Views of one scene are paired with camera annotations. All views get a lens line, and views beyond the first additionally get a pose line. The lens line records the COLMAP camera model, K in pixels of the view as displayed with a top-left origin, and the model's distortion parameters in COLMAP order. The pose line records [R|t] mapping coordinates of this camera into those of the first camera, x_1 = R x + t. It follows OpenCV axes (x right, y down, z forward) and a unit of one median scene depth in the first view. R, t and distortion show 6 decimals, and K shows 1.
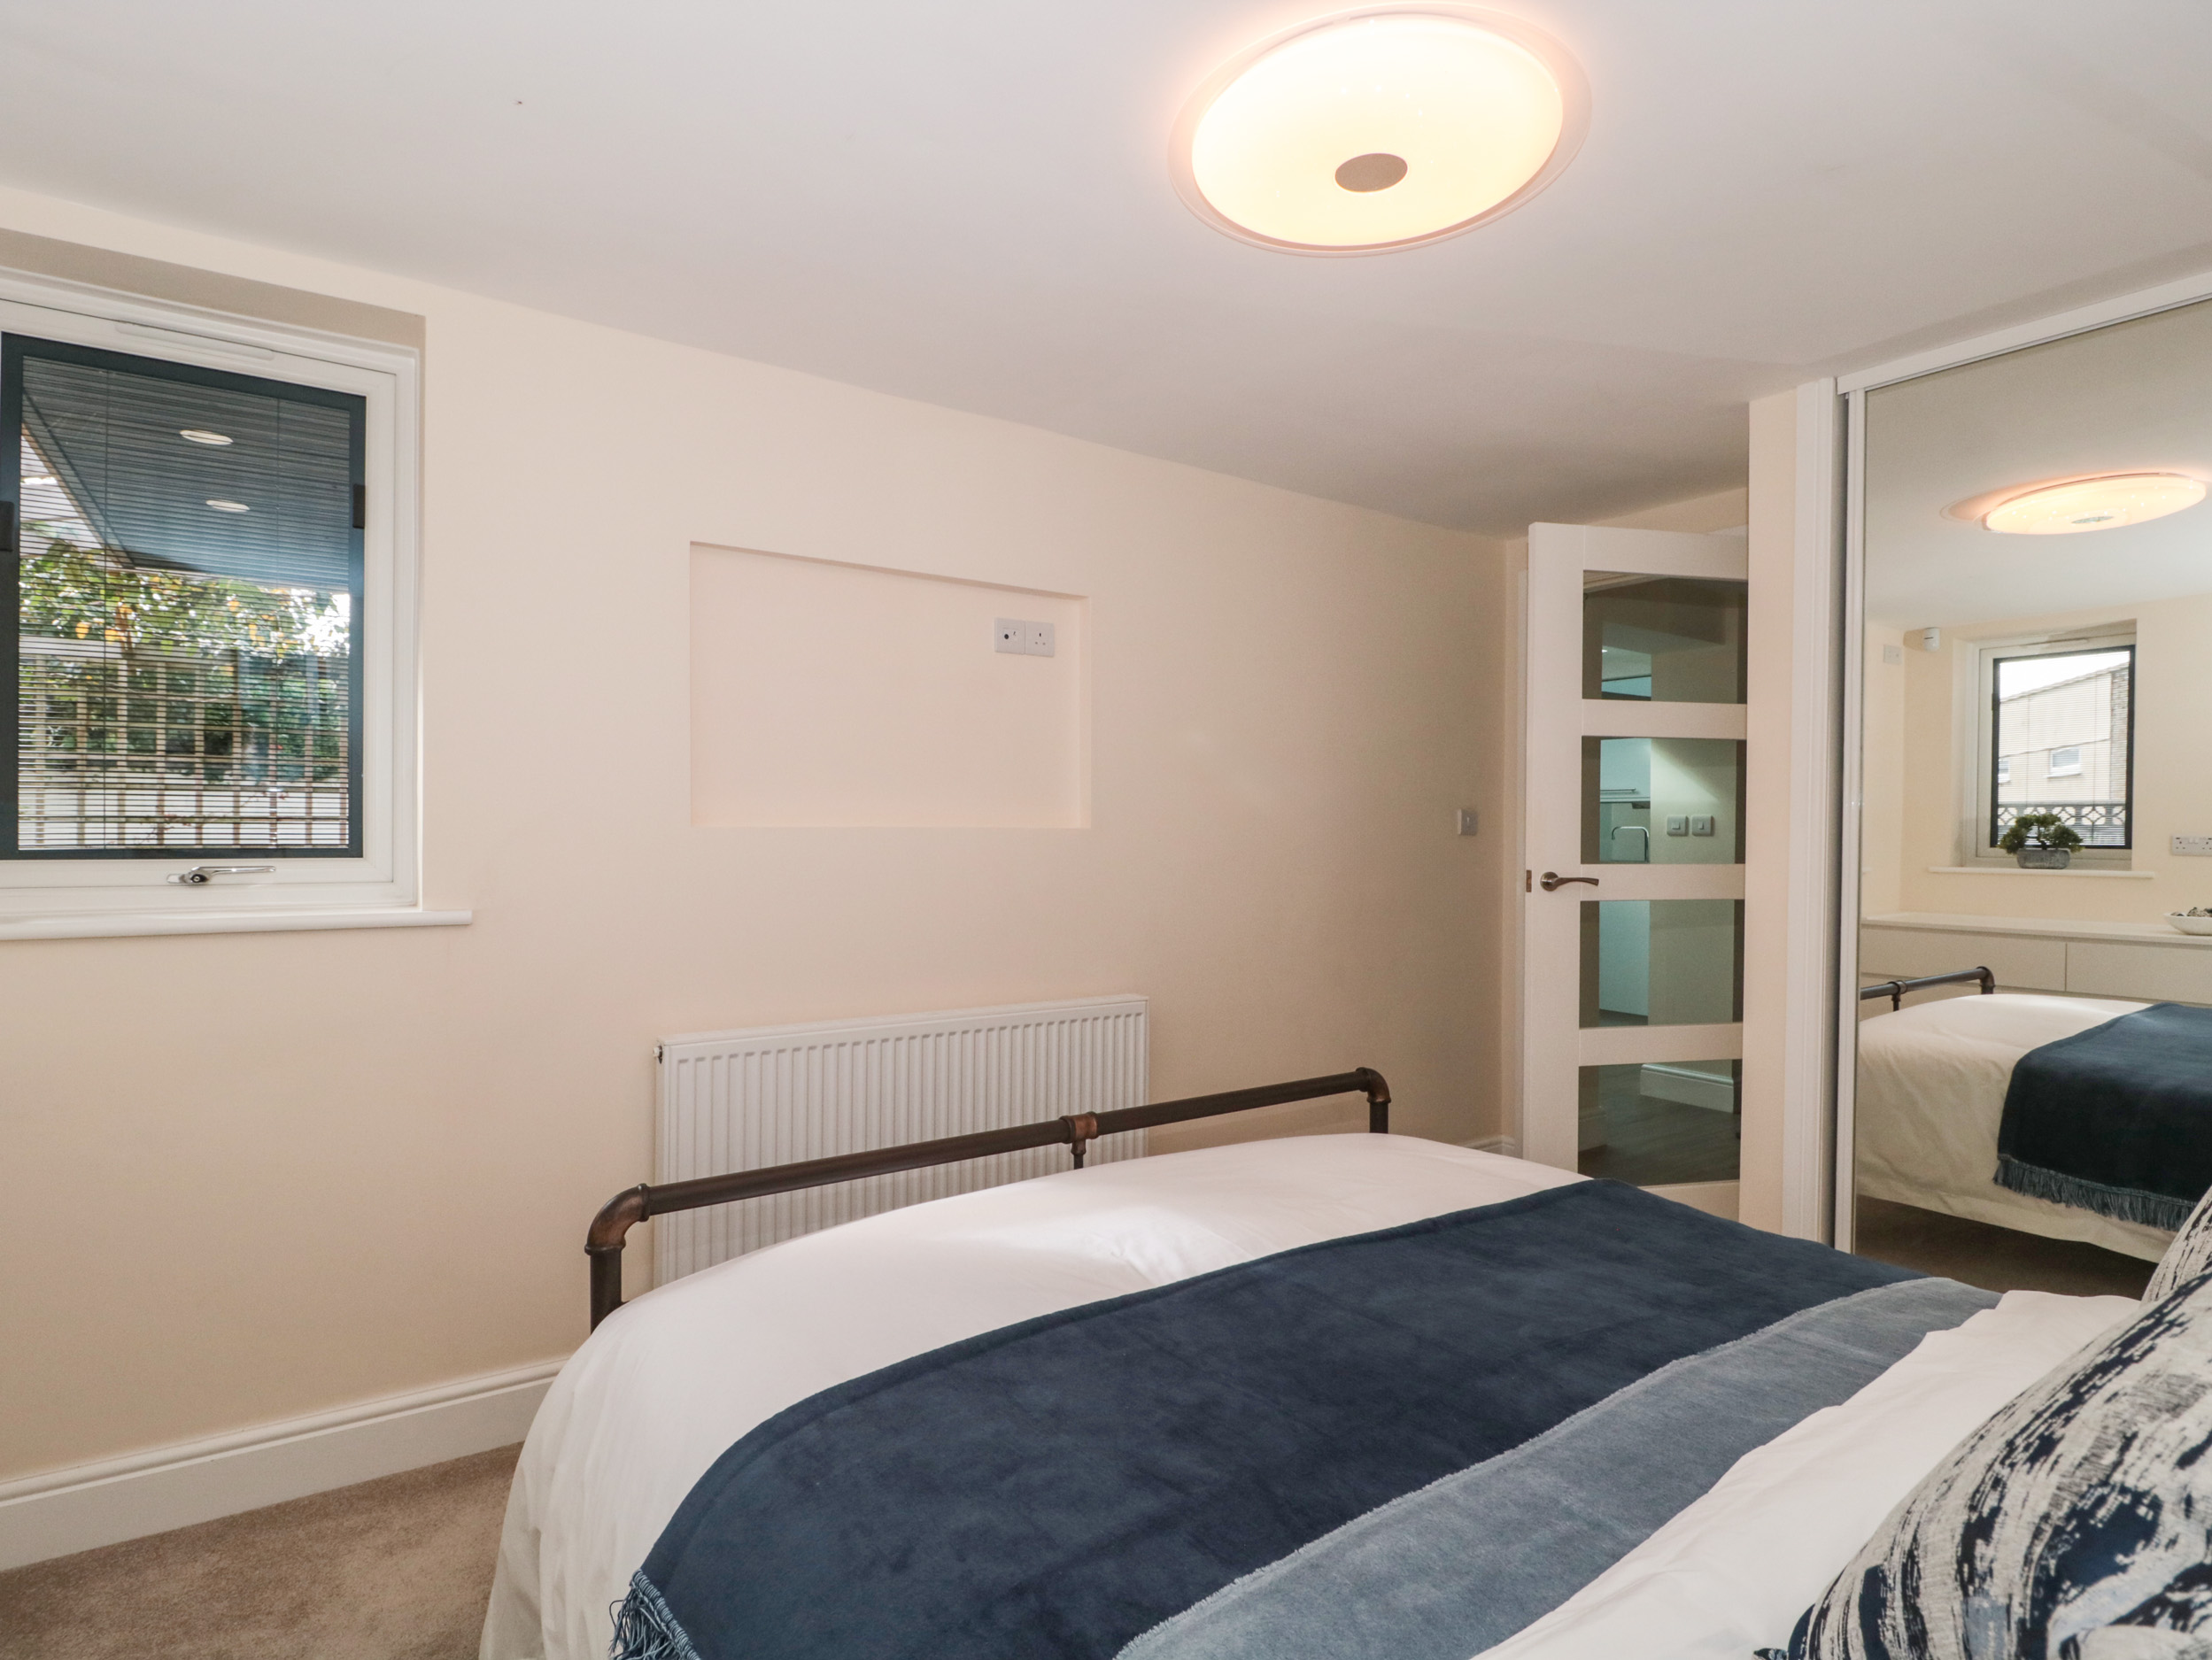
lens RADIAL K [[1147.1, 0, 1104.6], [0, 1147.1, 842.1], [0, 0, 1]] dist [-0.021655, -0.002137]
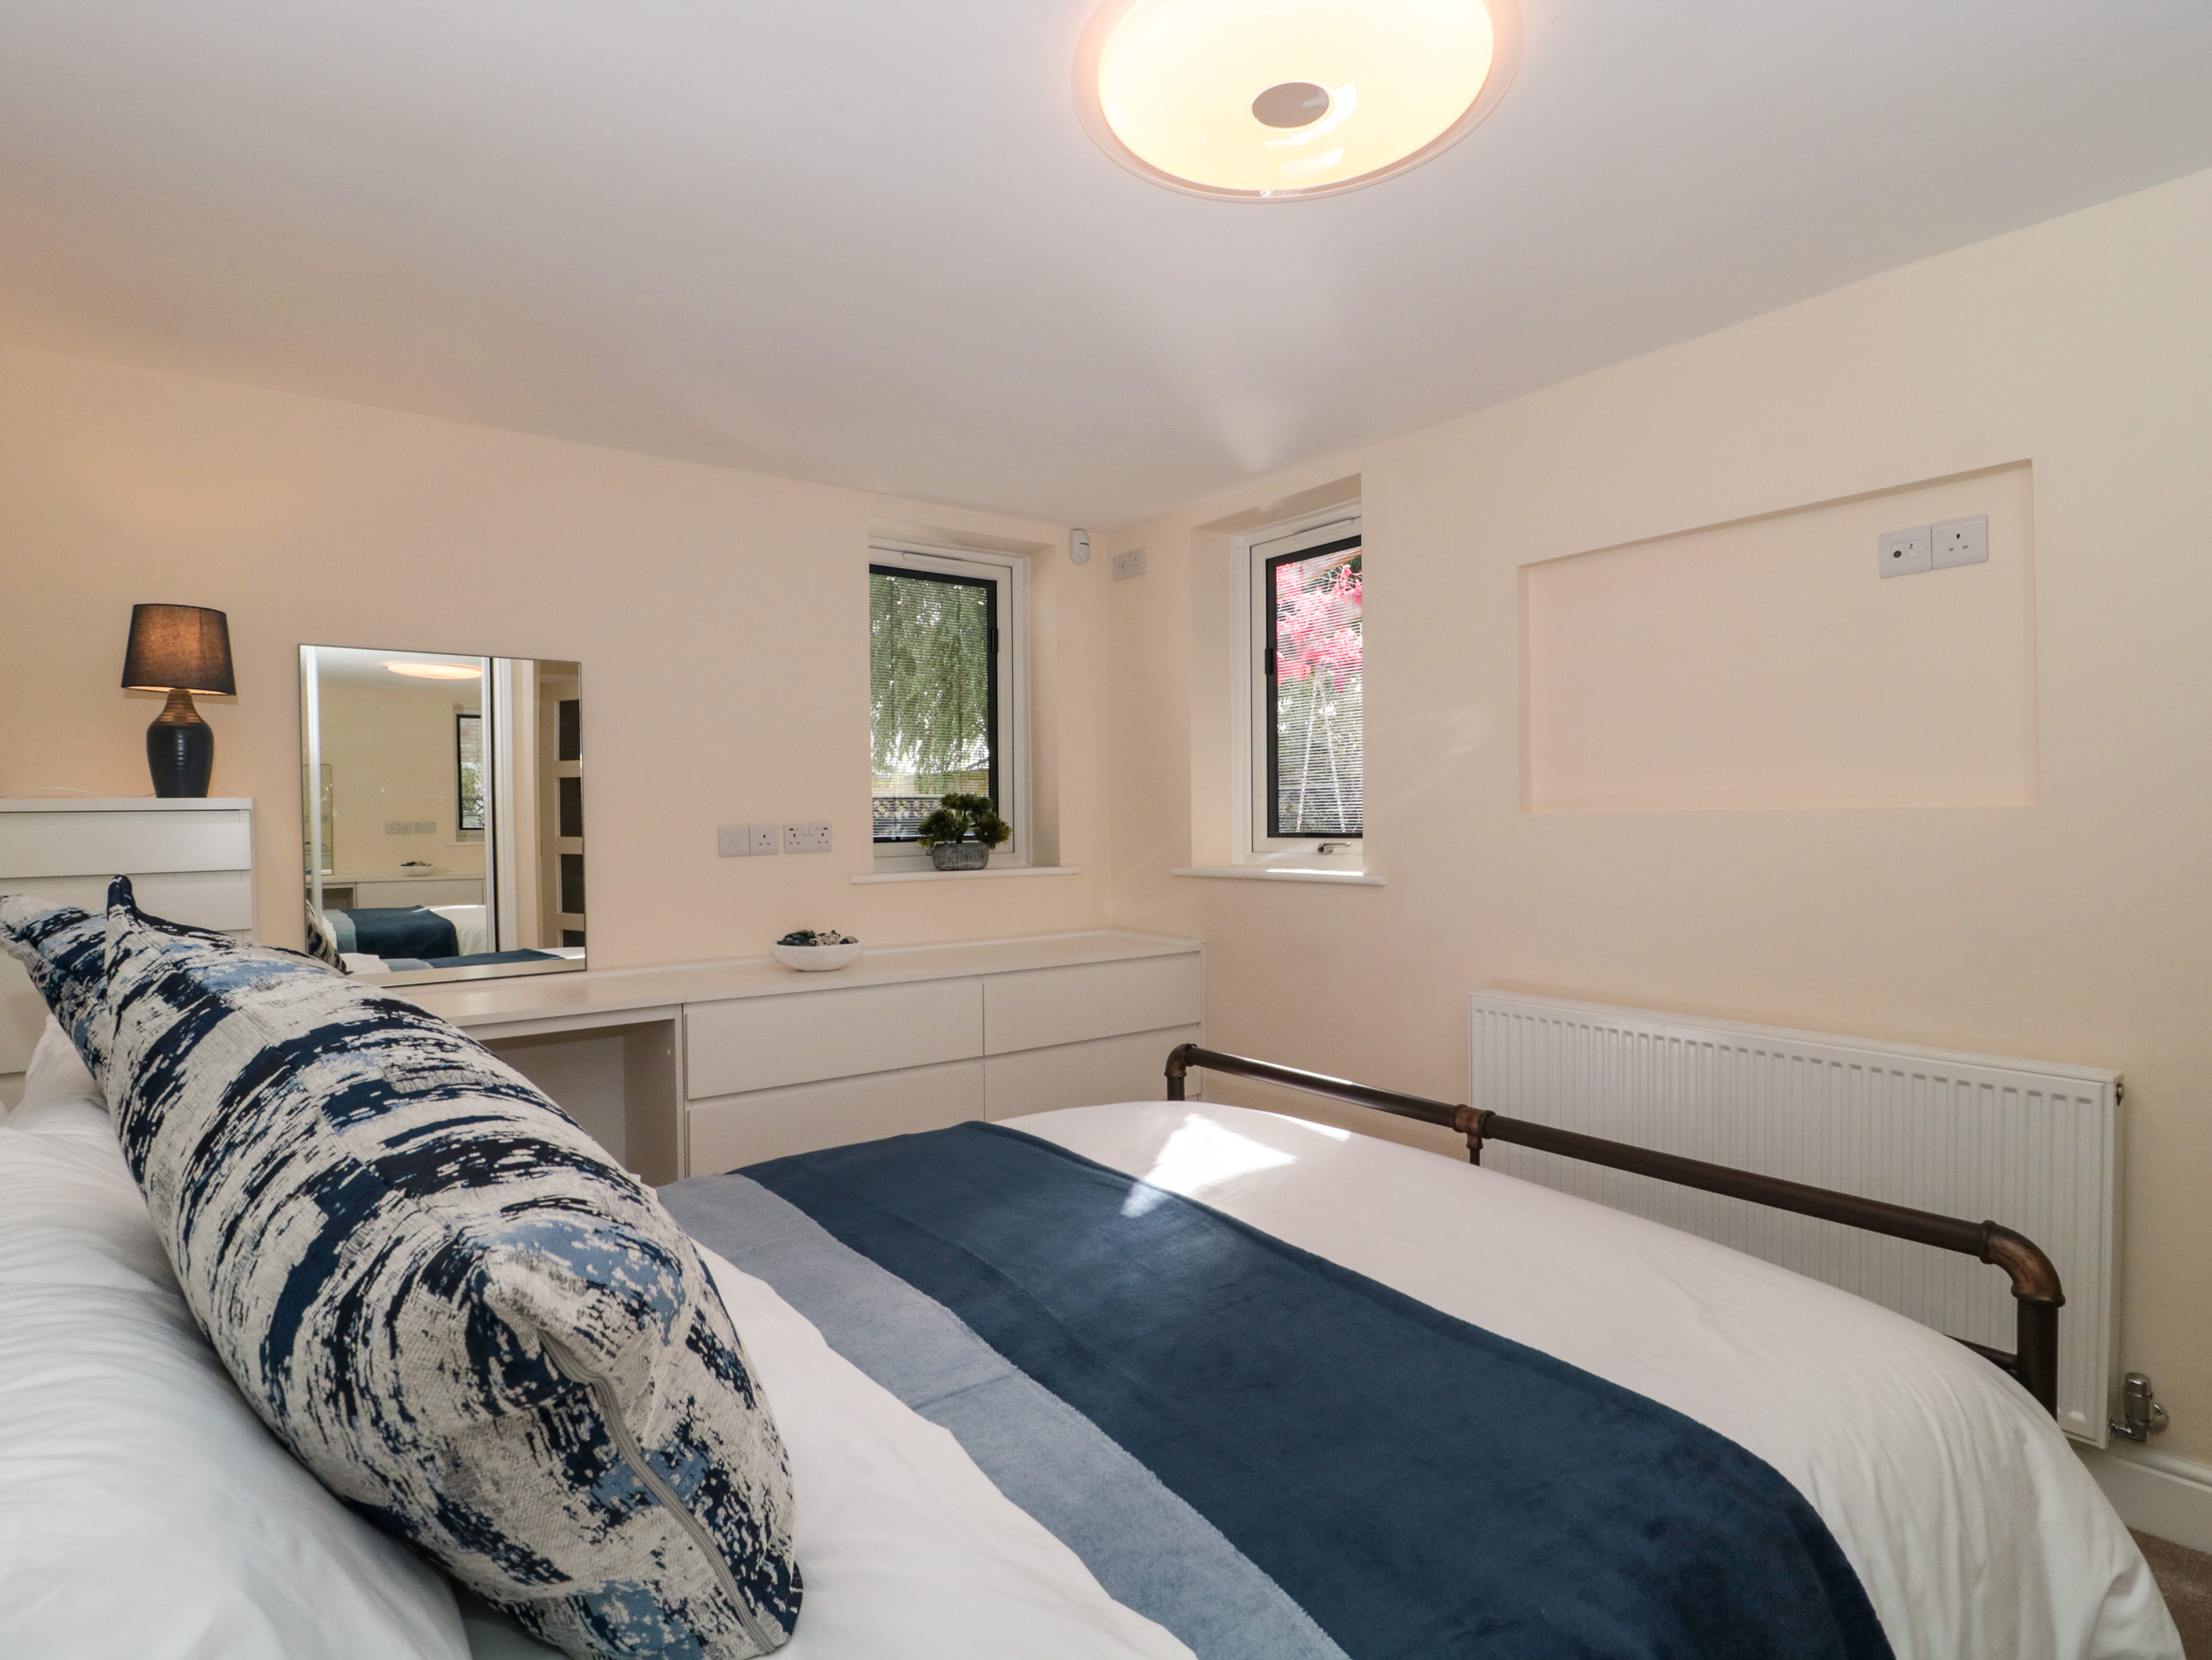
lens RADIAL K [[1147.1, 0, 1104.6], [0, 1147.1, 842.1], [0, 0, 1]] dist [-0.021655, -0.002137]
pose [[0.042010, 0.013490, -0.999026, 0.874695], [0.001482, 0.999907, 0.013565, -0.001943], [0.999116, -0.002051, 0.041987, 0.607394]]
